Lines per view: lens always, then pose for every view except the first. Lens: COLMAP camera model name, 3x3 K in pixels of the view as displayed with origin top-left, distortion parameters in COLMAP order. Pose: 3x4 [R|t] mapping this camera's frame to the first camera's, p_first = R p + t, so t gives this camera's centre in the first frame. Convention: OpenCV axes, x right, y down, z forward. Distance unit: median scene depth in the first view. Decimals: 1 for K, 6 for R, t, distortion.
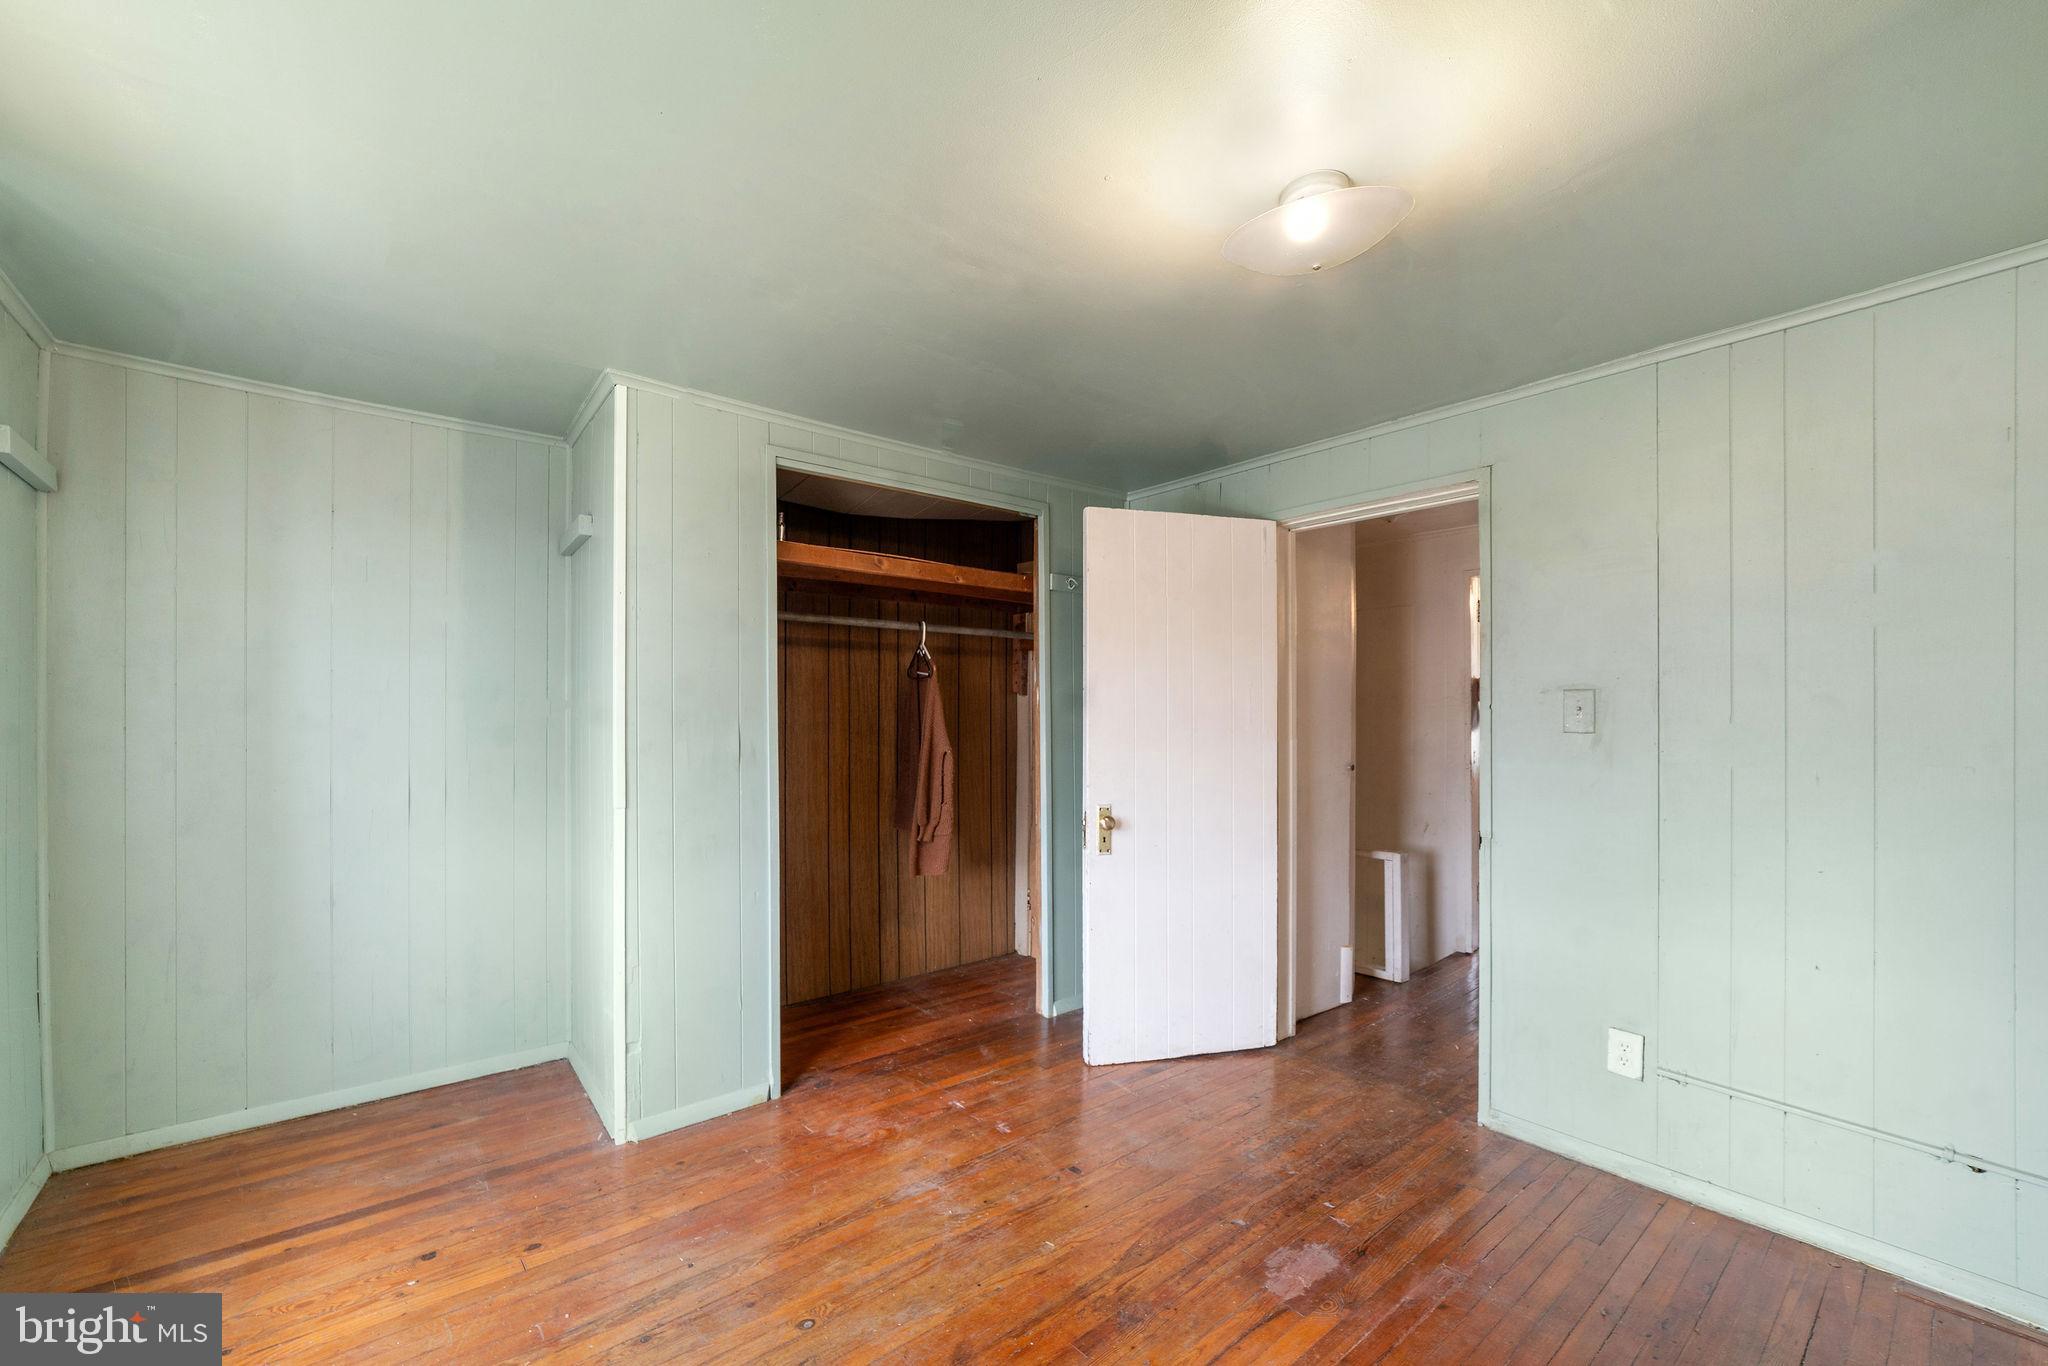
lens RADIAL K [[832.5, 0, 1007.1], [0, 832.5, 691.6], [0, 0, 1]] dist [-0.017492, 0.007403]
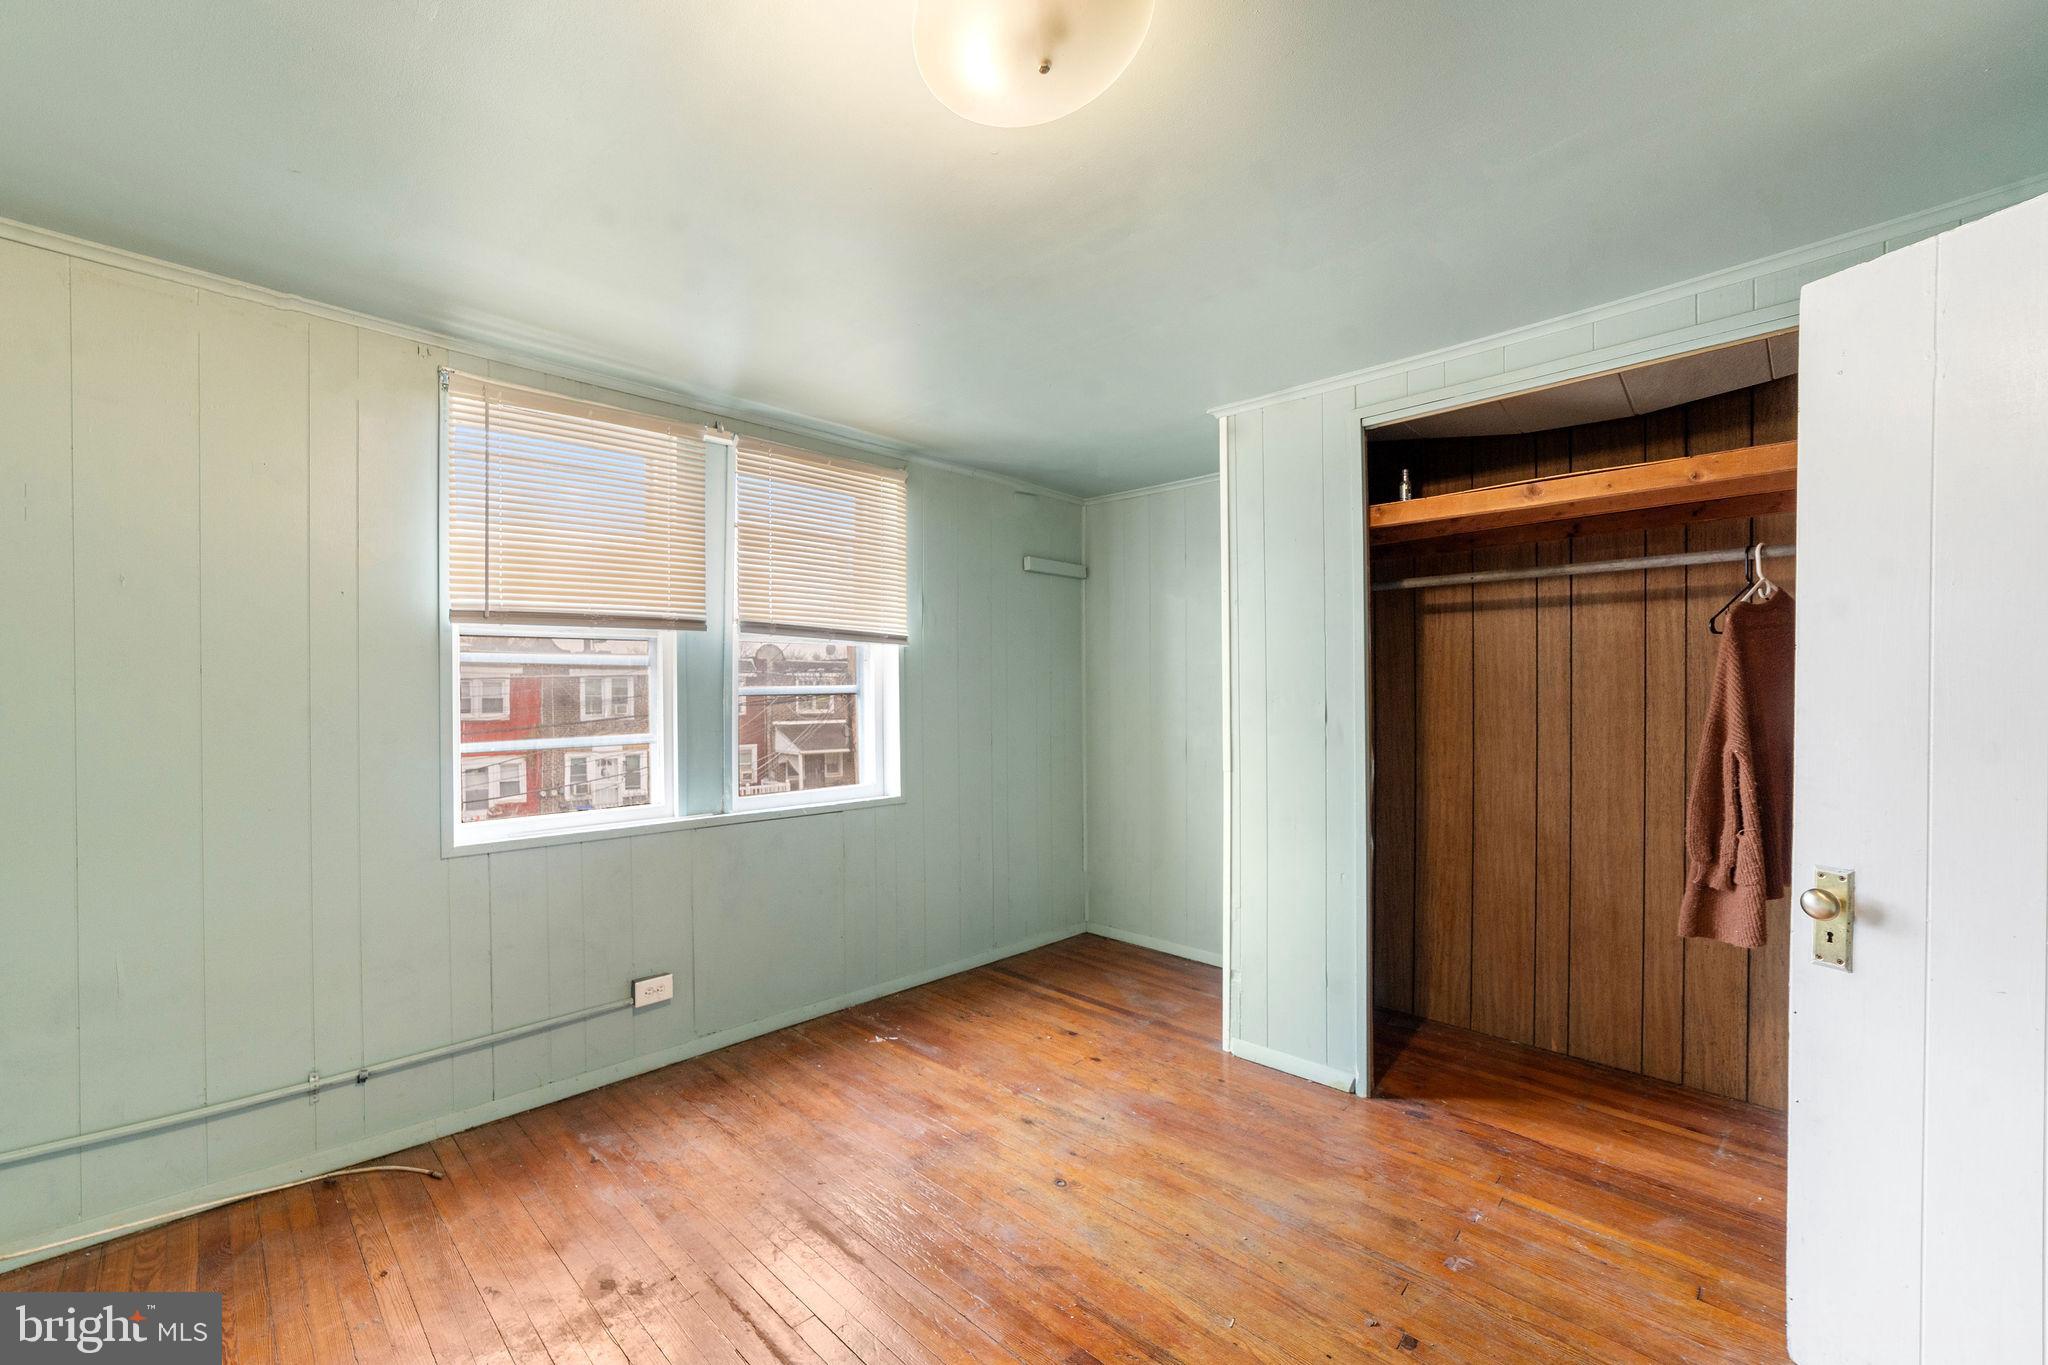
lens RADIAL K [[832.5, 0, 1007.1], [0, 832.5, 691.1], [0, 0, 1]] dist [-0.017492, 0.007403]
pose [[0.107306, -0.007777, -0.994196, 0.606646], [0.027369, 0.999614, -0.004866, 0.019301], [0.993849, -0.026688, 0.107477, 0.493488]]
